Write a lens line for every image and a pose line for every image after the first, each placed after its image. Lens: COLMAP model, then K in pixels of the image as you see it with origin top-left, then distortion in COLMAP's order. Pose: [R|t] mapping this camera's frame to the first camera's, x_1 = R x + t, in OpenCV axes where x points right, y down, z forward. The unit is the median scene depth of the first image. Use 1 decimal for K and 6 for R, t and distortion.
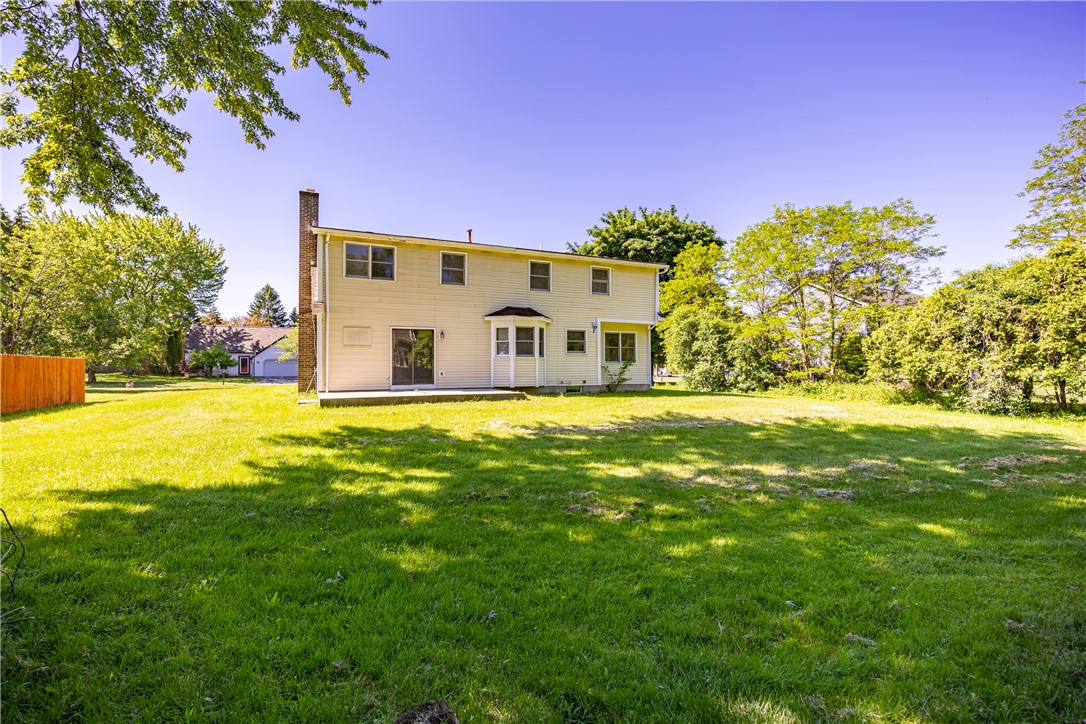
lens RADIAL K [[507.9, 0, 531.6], [0, 507.9, 360.9], [0, 0, 1]] dist [-0.007586, 0.000351]
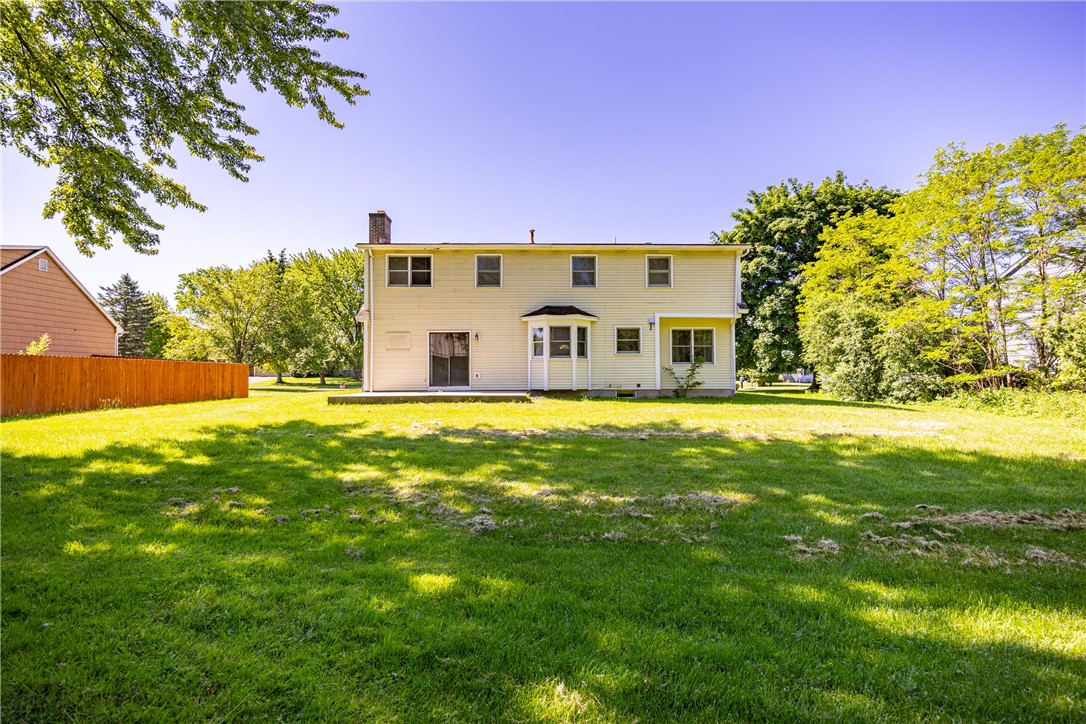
lens RADIAL K [[507.9, 0, 529.5], [0, 507.9, 367.4], [0, 0, 1]] dist [-0.007586, 0.000351]
pose [[0.911142, -0.005455, -0.412056, 0.315274], [0.006245, 0.999980, 0.000569, 0.008366], [0.412045, -0.003091, 0.911158, 0.113982]]
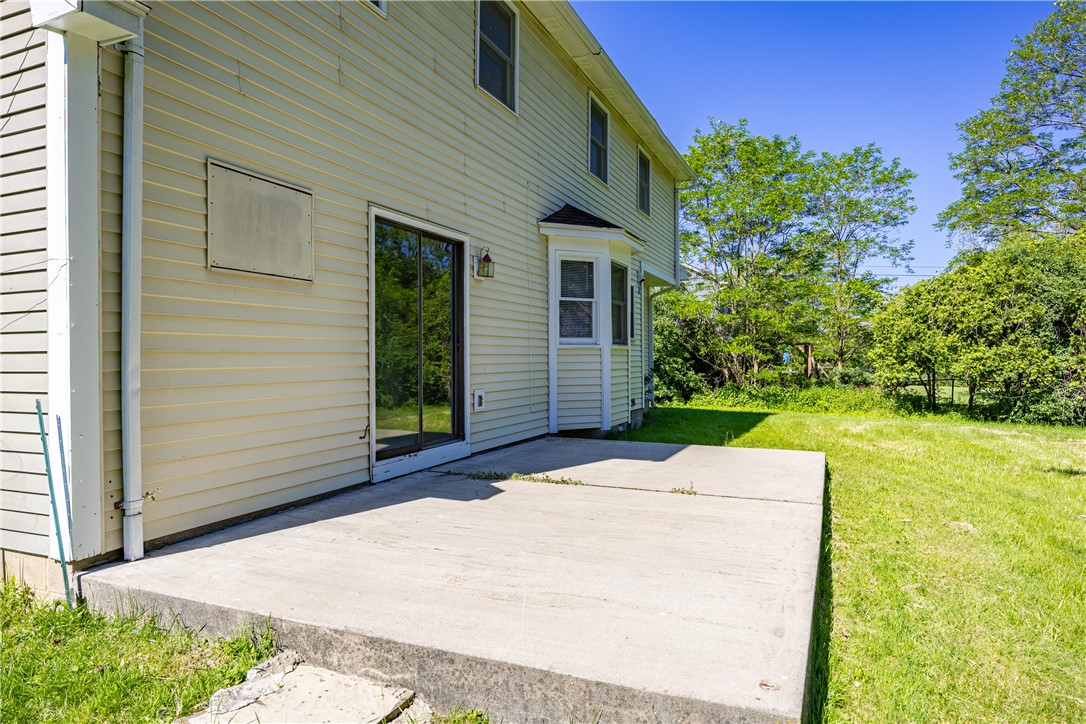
lens RADIAL K [[686.5, 0, 538.5], [0, 686.5, 360.1], [0, 0, 1]] dist [-0.002364, -0.001129]
pose [[0.736320, 0.000025, 0.676633, -0.389465], [-0.012066, 0.999841, 0.013093, -0.002689], [-0.676526, -0.017805, 0.736204, 0.649860]]
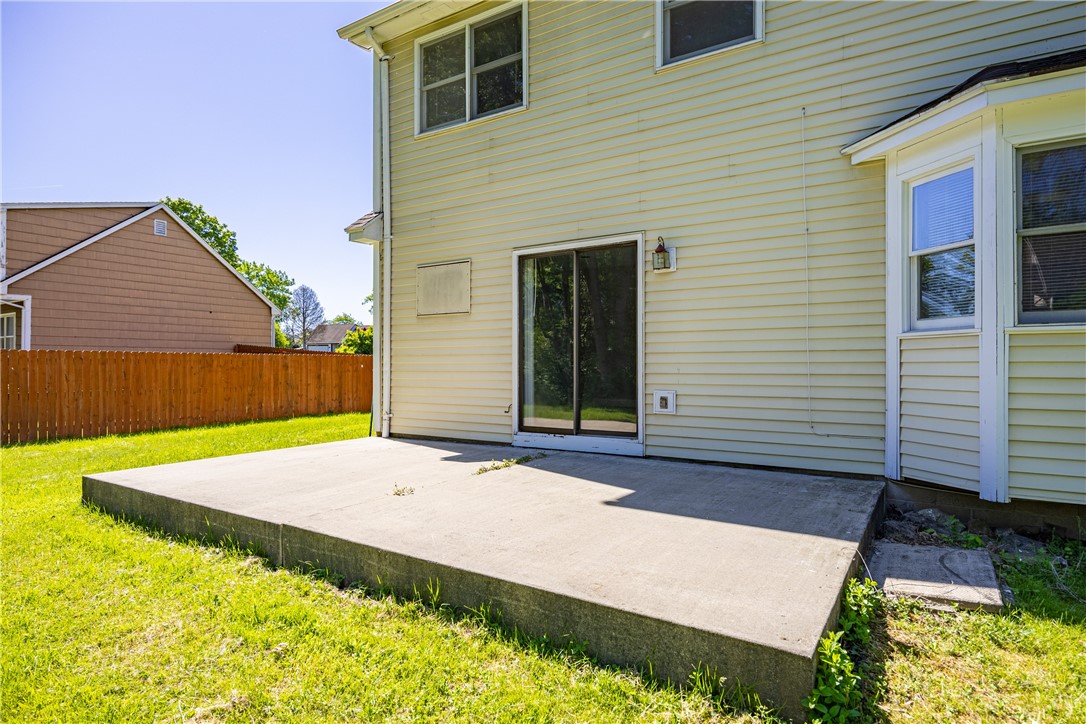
lens RADIAL K [[586.8, 0, 551.0], [0, 586.8, 359.3], [0, 0, 1]] dist [-0.001803, 0.000564]
pose [[0.546751, -0.003039, -0.837290, 0.046174], [0.012256, 0.999915, 0.004374, 0.000780], [0.837205, -0.012654, 0.546742, 0.733755]]
